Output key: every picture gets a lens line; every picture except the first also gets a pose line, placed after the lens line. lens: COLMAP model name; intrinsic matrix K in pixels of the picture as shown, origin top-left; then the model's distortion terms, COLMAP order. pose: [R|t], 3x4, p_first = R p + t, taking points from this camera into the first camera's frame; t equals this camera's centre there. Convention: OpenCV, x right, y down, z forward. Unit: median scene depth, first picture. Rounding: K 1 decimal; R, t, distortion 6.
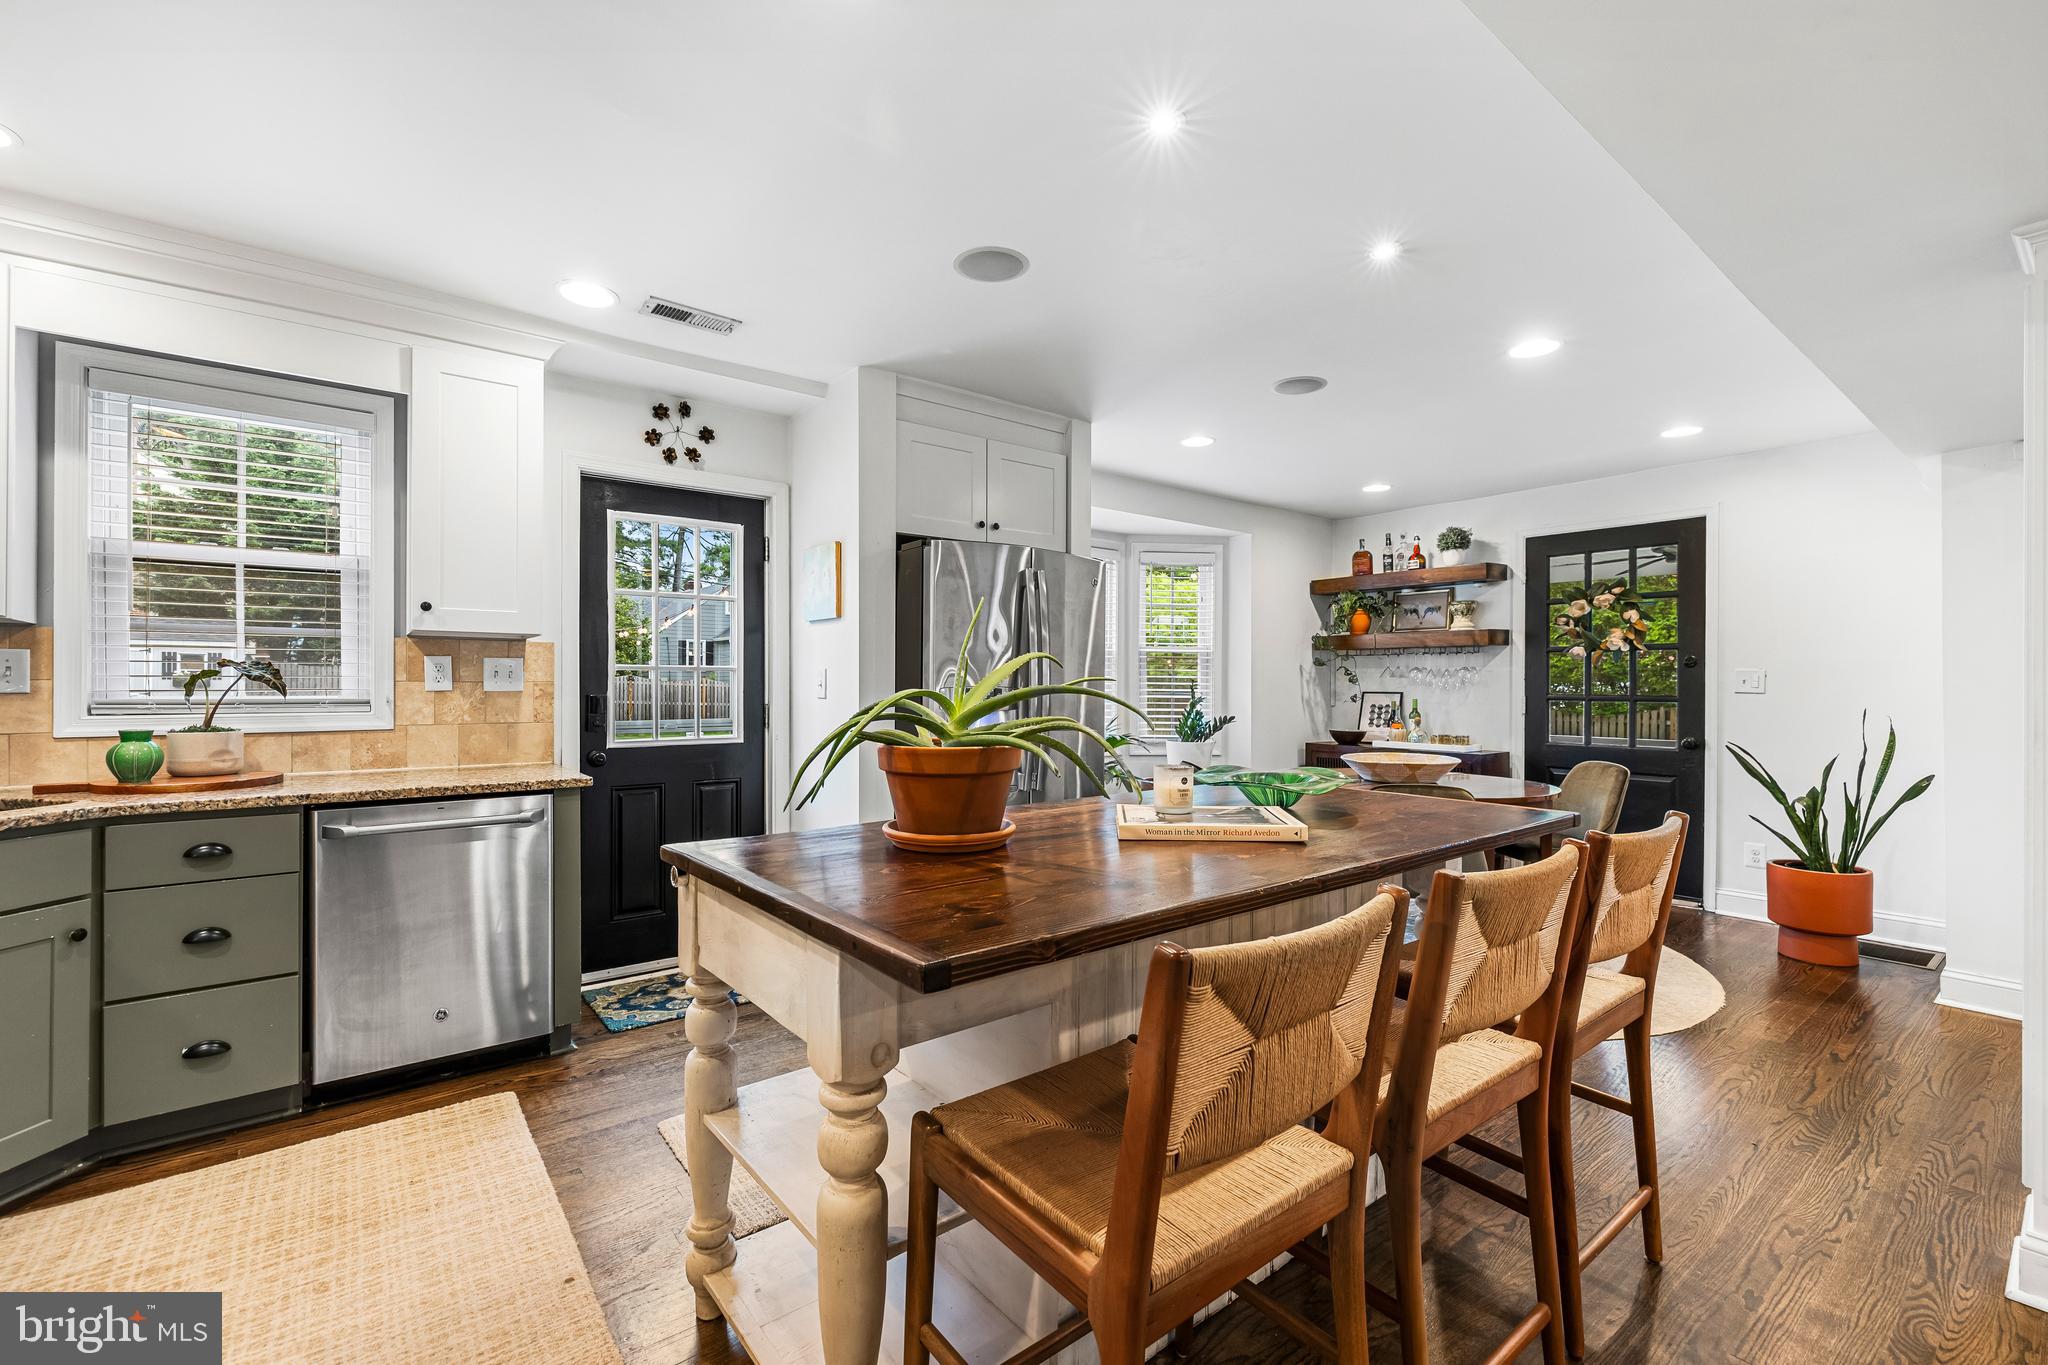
lens RADIAL K [[868.9, 0, 1016.8], [0, 868.9, 685.9], [0, 0, 1]] dist [0.001121, 0.000078]
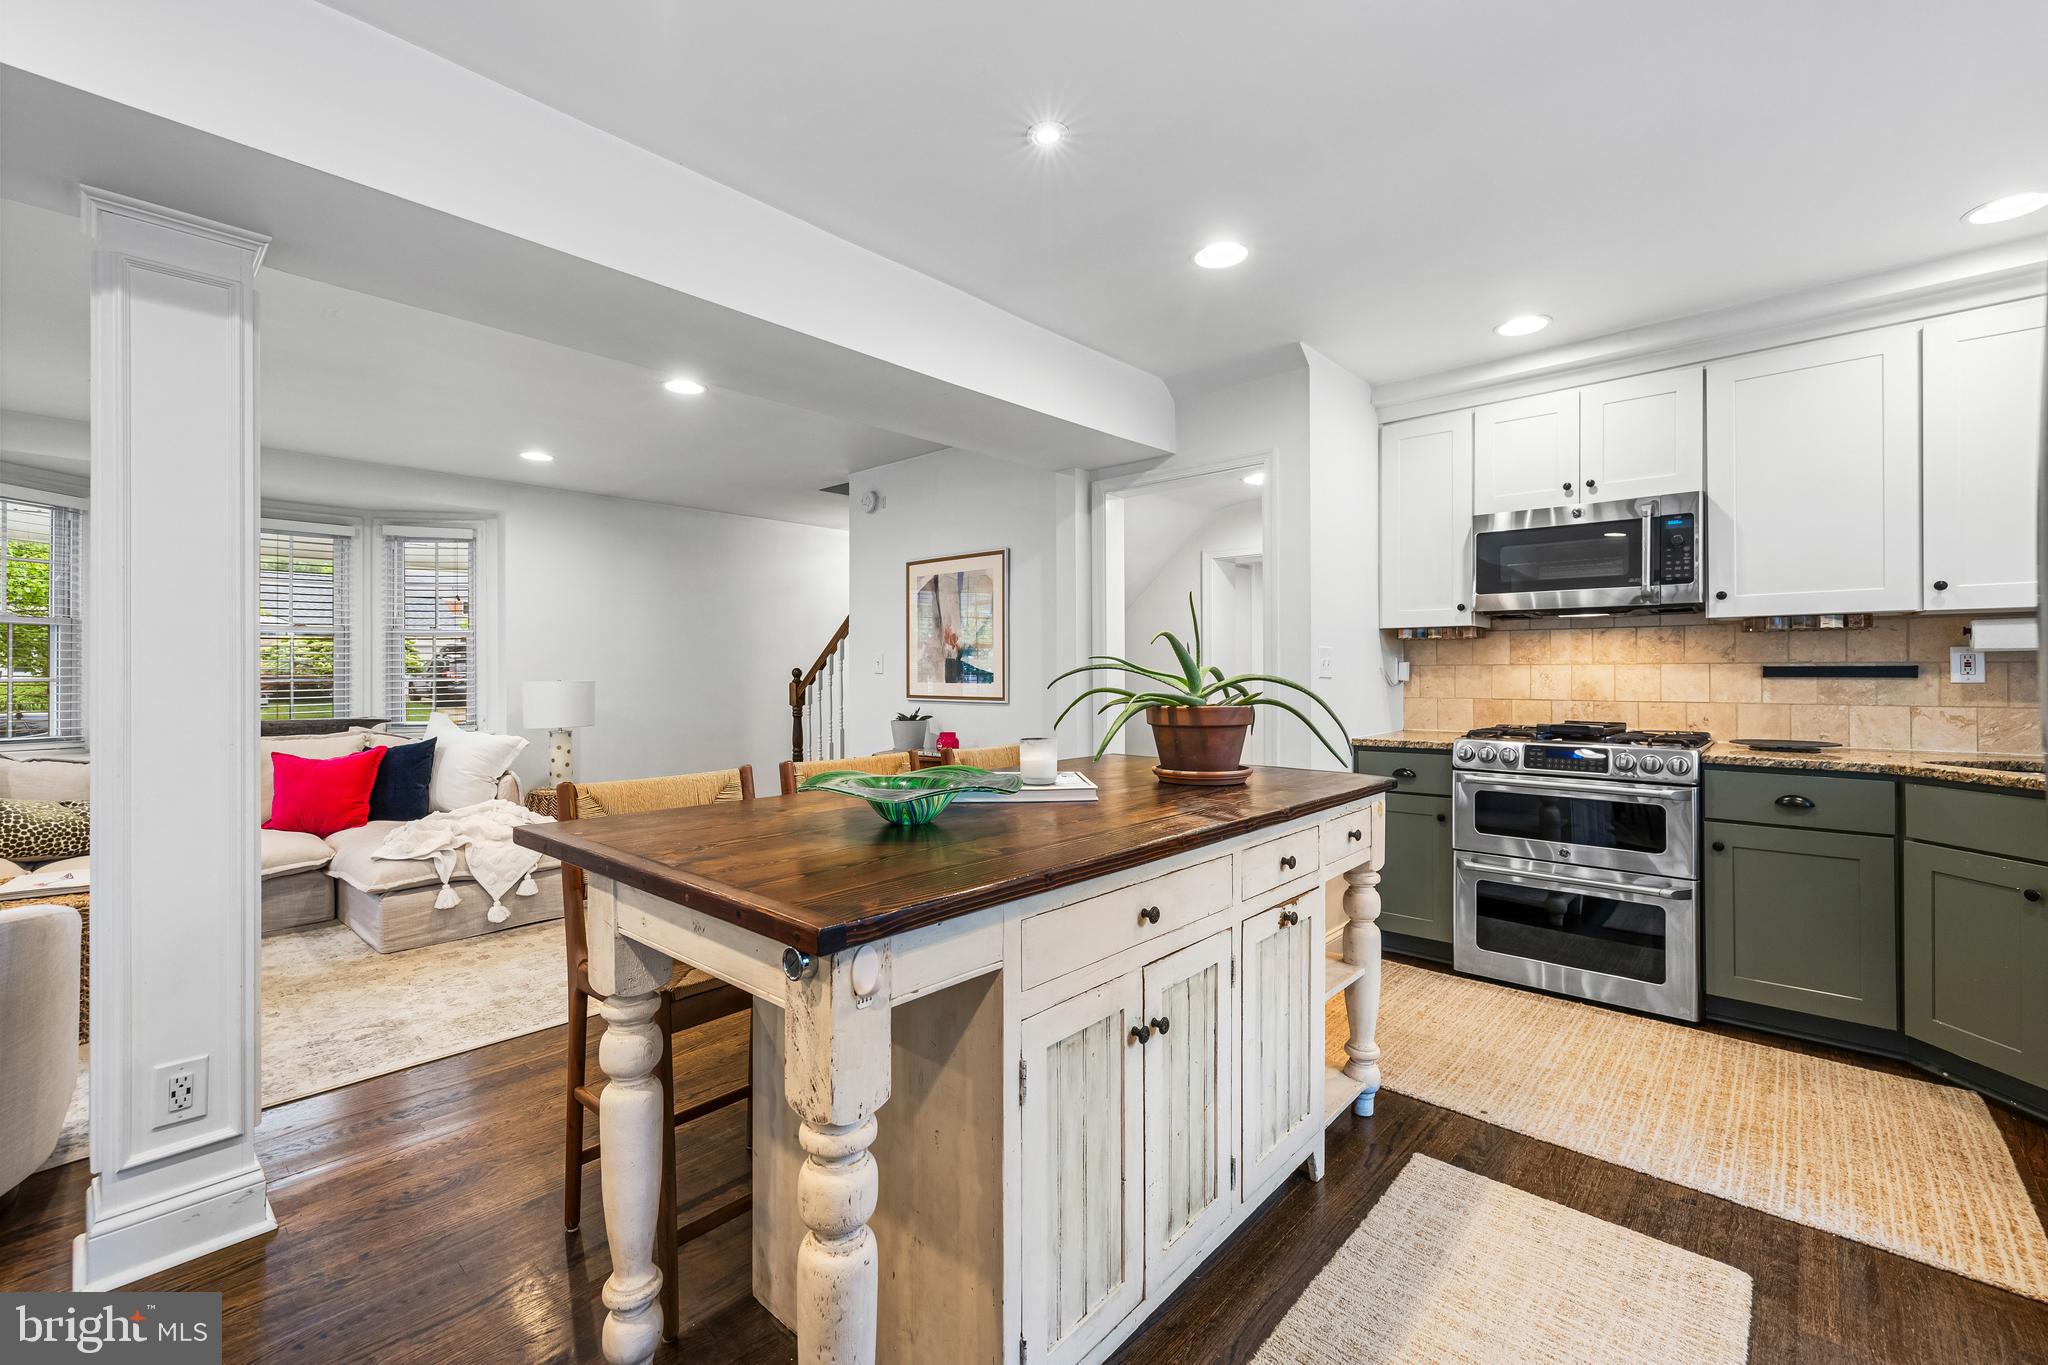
lens RADIAL K [[861.0, 0, 1022.7], [0, 861.0, 668.4], [0, 0, 1]] dist [0.002678, 0.000395]
pose [[-0.985274, -0.003179, -0.170952, 0.226721], [-0.002650, 0.999991, -0.003322, 0.007154], [0.170961, -0.002820, -0.985274, 1.223085]]
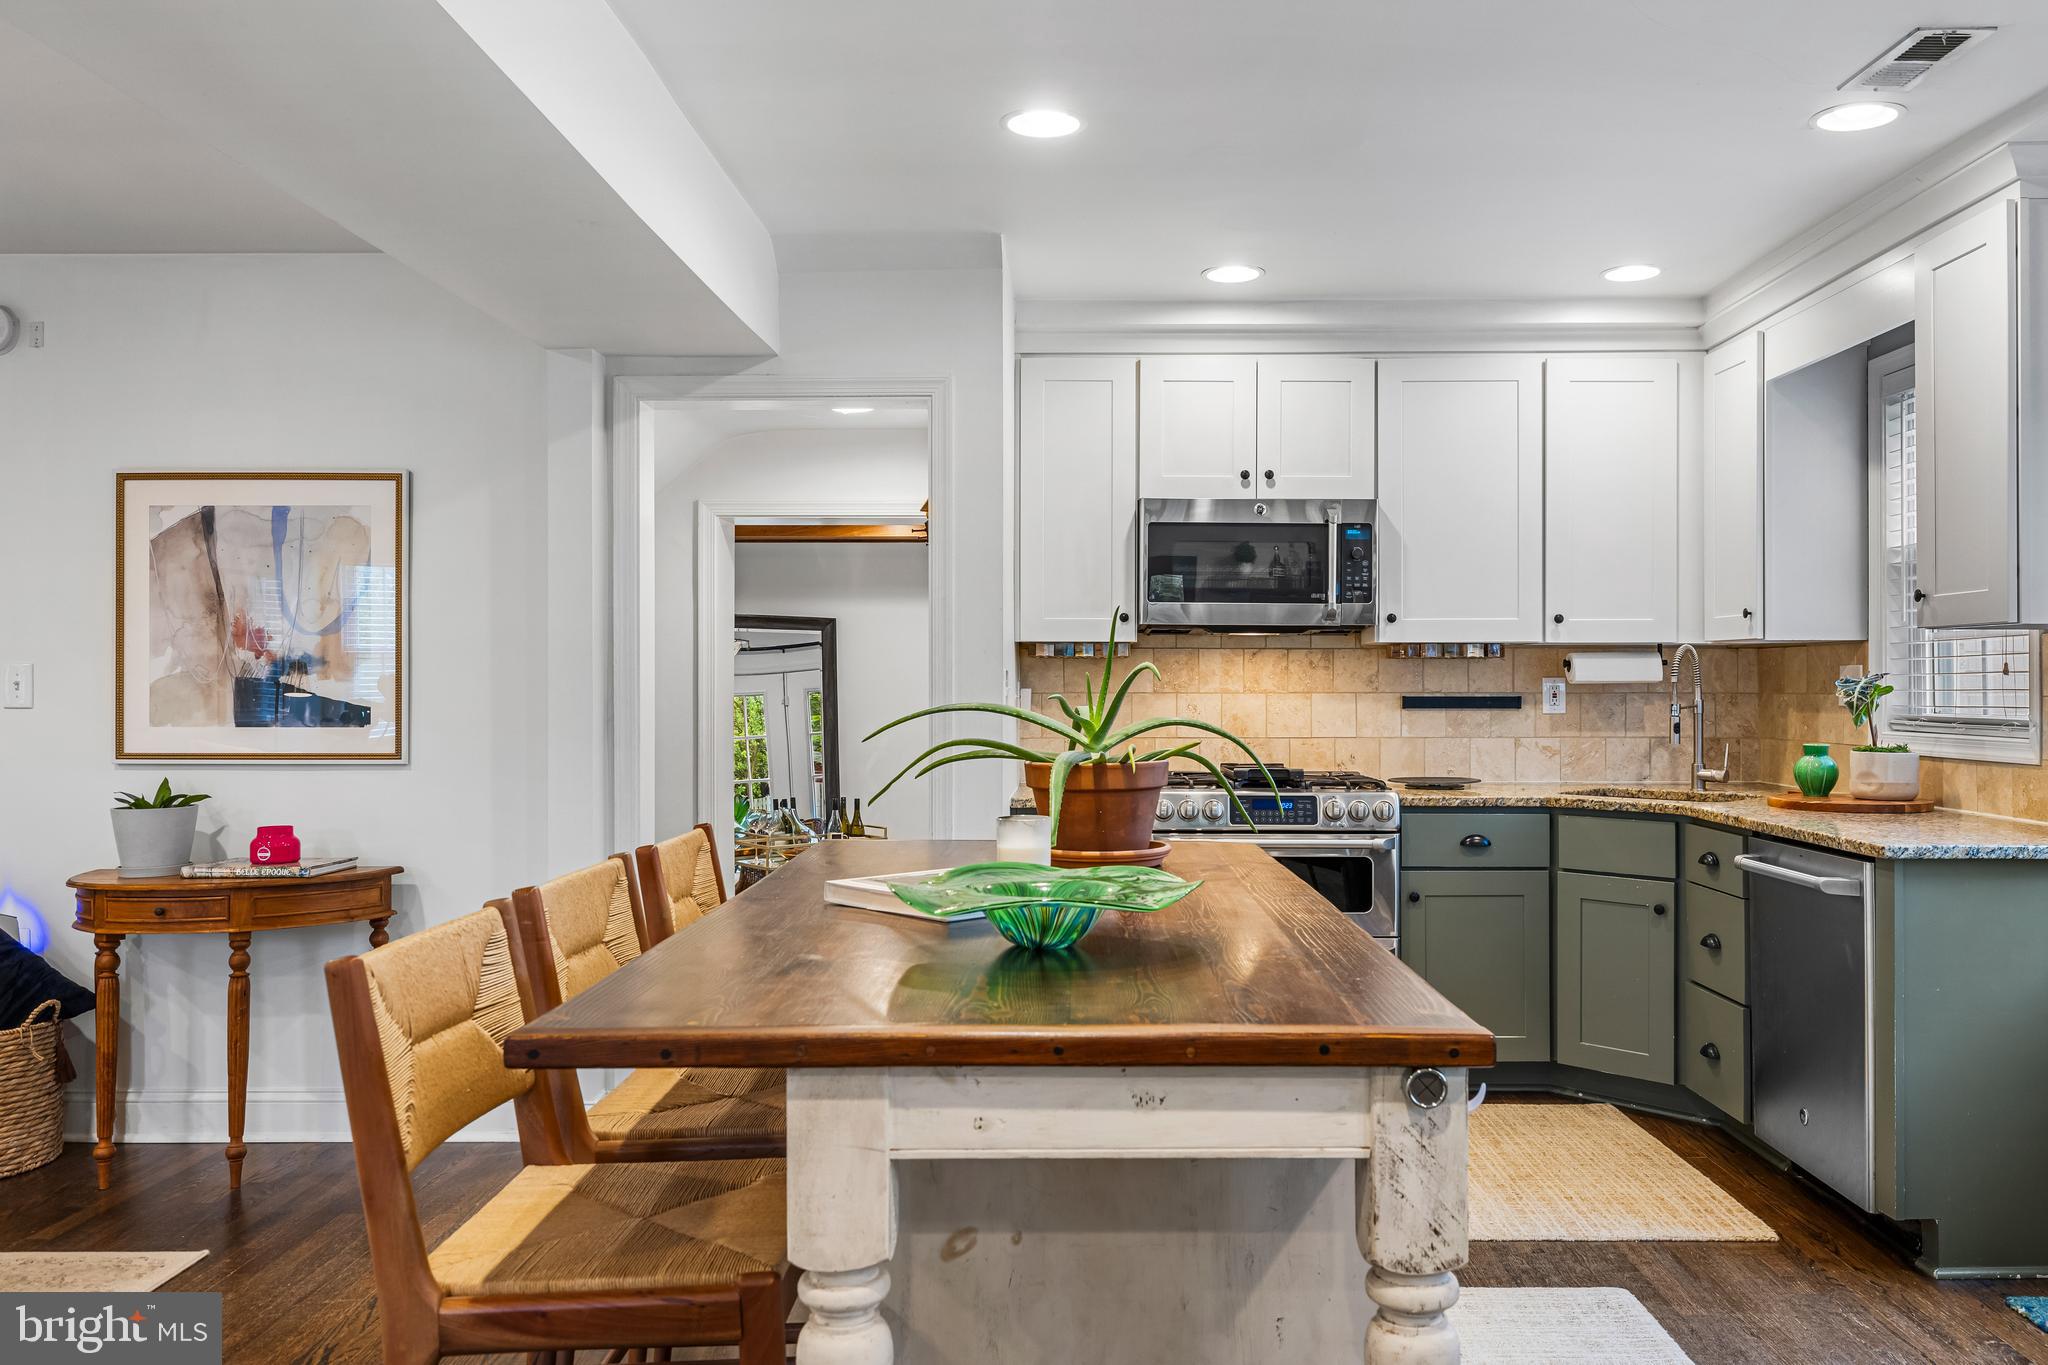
lens RADIAL K [[1530.1, 0, 1077.9], [0, 1530.1, 679.2], [0, 0, 1]] dist [-0.004458, 0.003614]
pose [[-0.617197, -0.006864, -0.786779, 0.699030], [-0.003771, 0.999976, -0.005765, -0.008920], [0.786800, -0.000591, -0.617208, 1.102601]]
